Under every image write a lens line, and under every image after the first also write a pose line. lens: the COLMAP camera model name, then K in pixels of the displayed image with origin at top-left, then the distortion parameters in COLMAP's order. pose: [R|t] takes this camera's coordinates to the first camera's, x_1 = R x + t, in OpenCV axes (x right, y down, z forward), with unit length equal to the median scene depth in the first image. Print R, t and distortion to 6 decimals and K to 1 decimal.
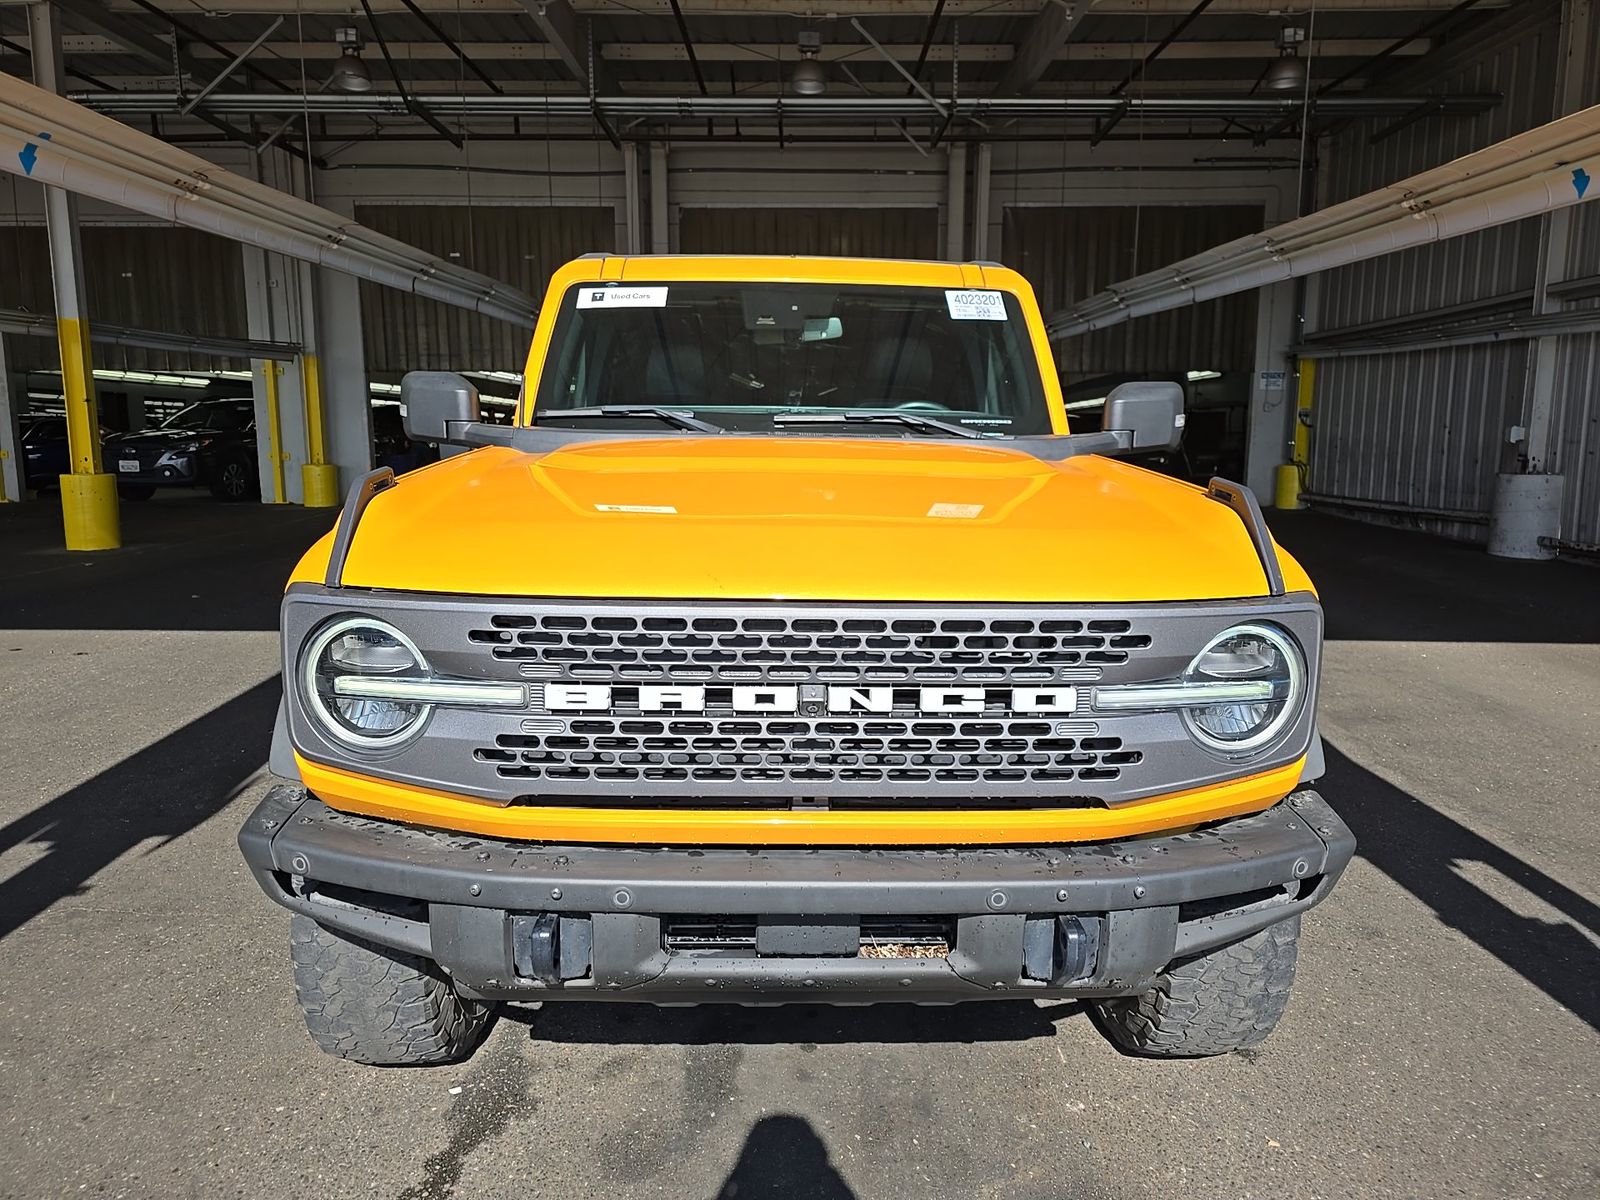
lens RADIAL K [[1075.1, 0, 799.4], [0, 1075.1, 601.5], [0, 0, 1]] dist [0.035637, -0.029520]
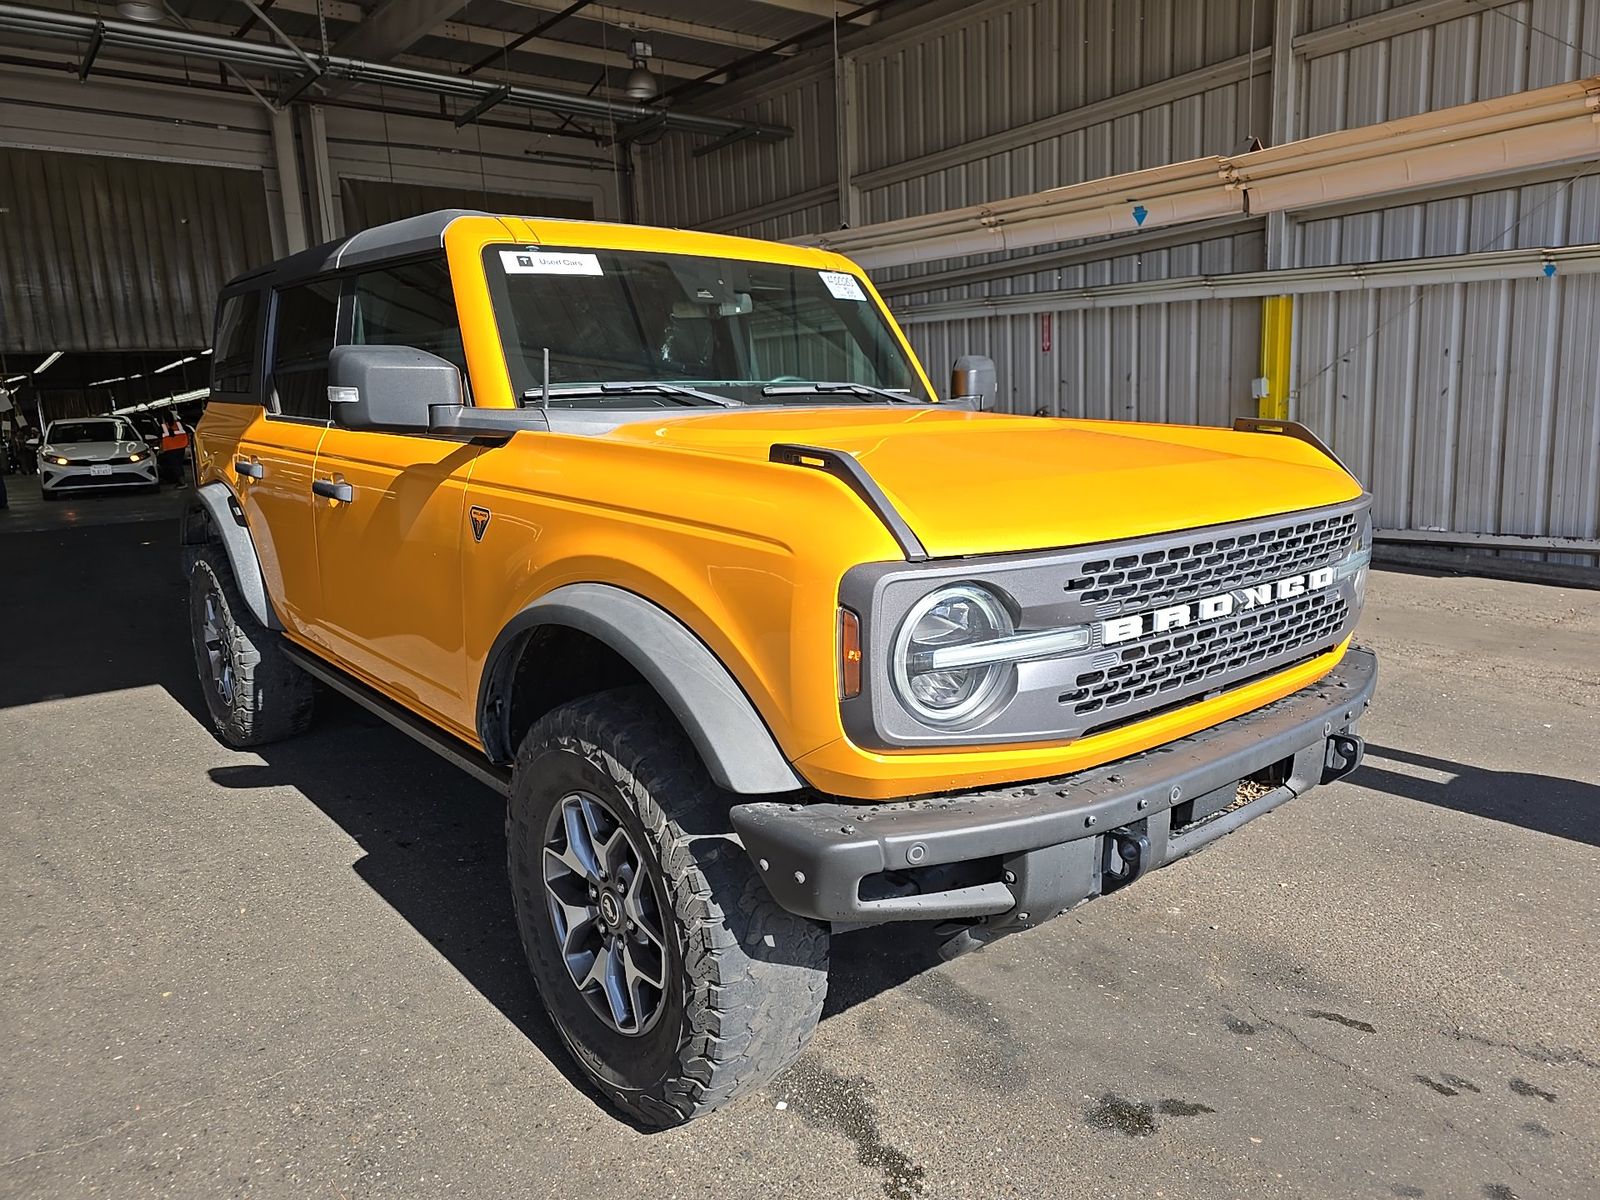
lens RADIAL K [[1075.1, 0, 801.0], [0, 1075.1, 600.0], [0, 0, 1]] dist [0.035637, -0.029520]
pose [[0.782967, -0.141152, 0.605838, -0.175099], [0.134841, 0.989271, 0.056223, -0.007486], [-0.607274, 0.037671, 0.793599, 0.048733]]
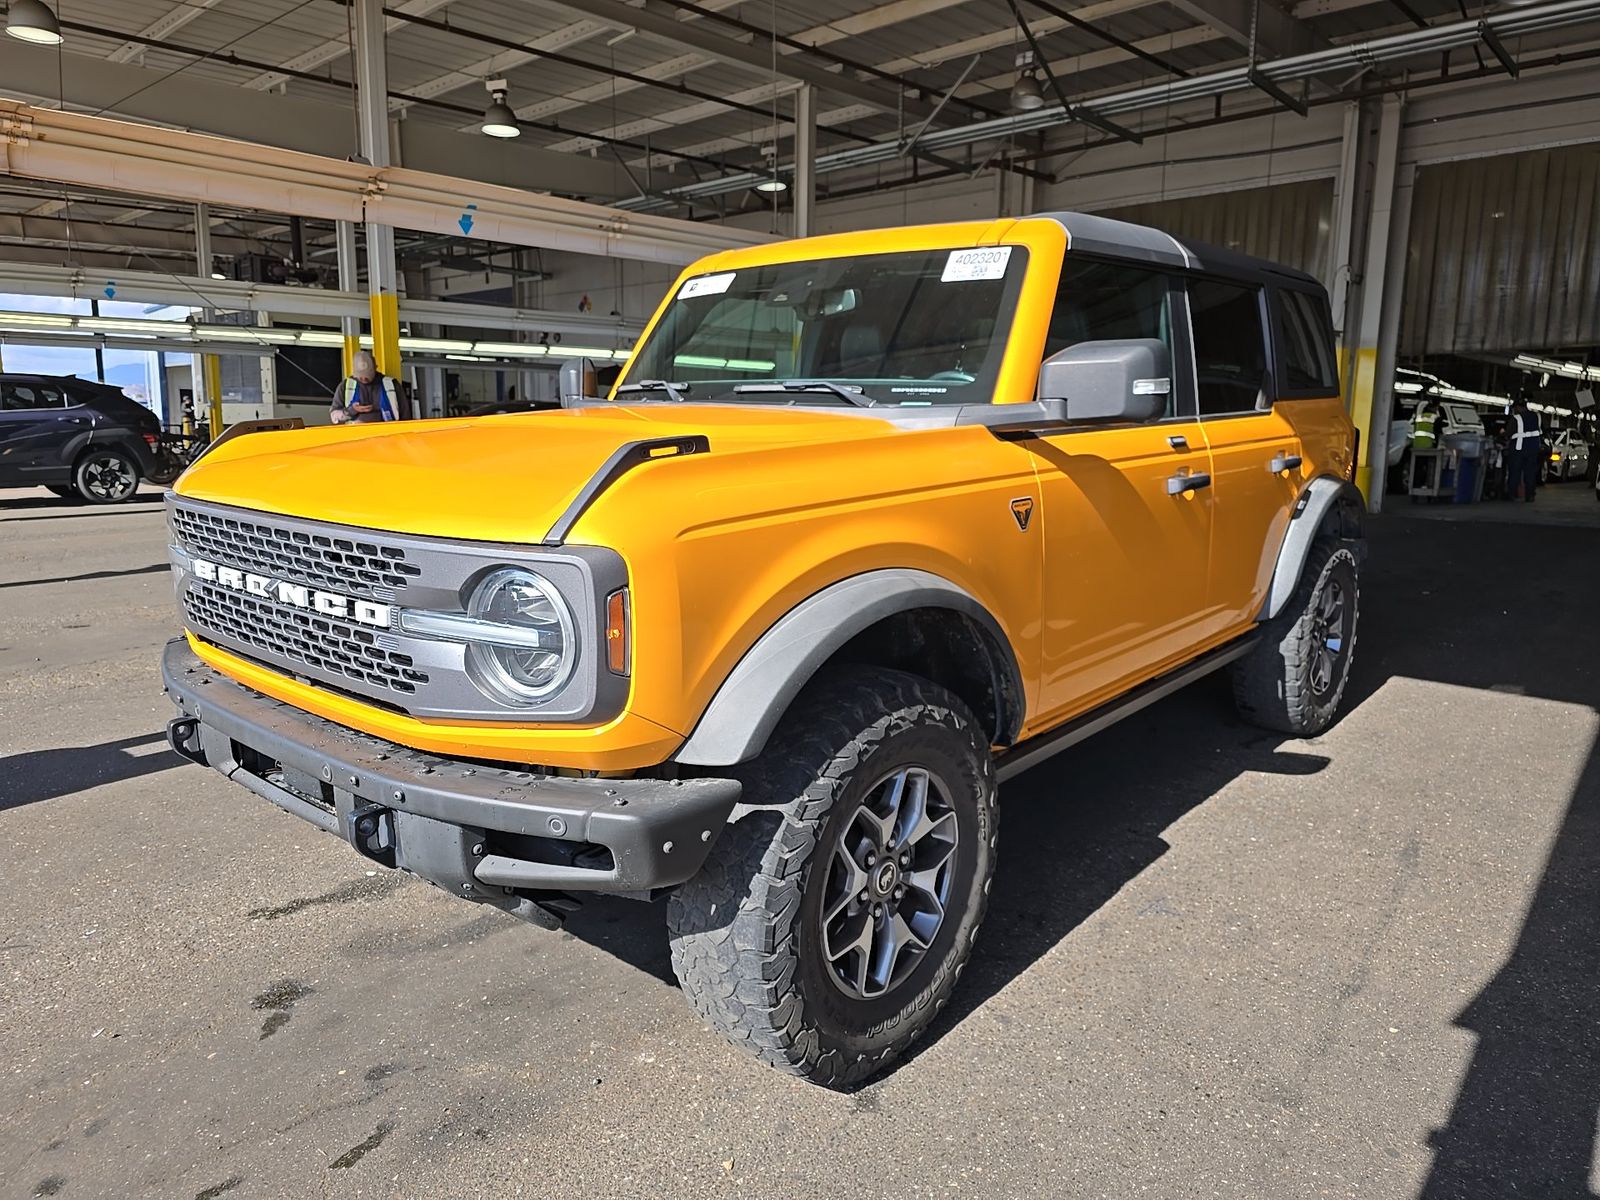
lens RADIAL K [[1075.1, 0, 809.4], [0, 1075.1, 600.1], [0, 0, 1]] dist [0.035637, -0.029520]
pose [[0.740355, 0.114019, -0.662476, 0.210132], [-0.114753, 0.992481, 0.042574, -0.004087], [0.662350, 0.044501, 0.747872, 0.069112]]
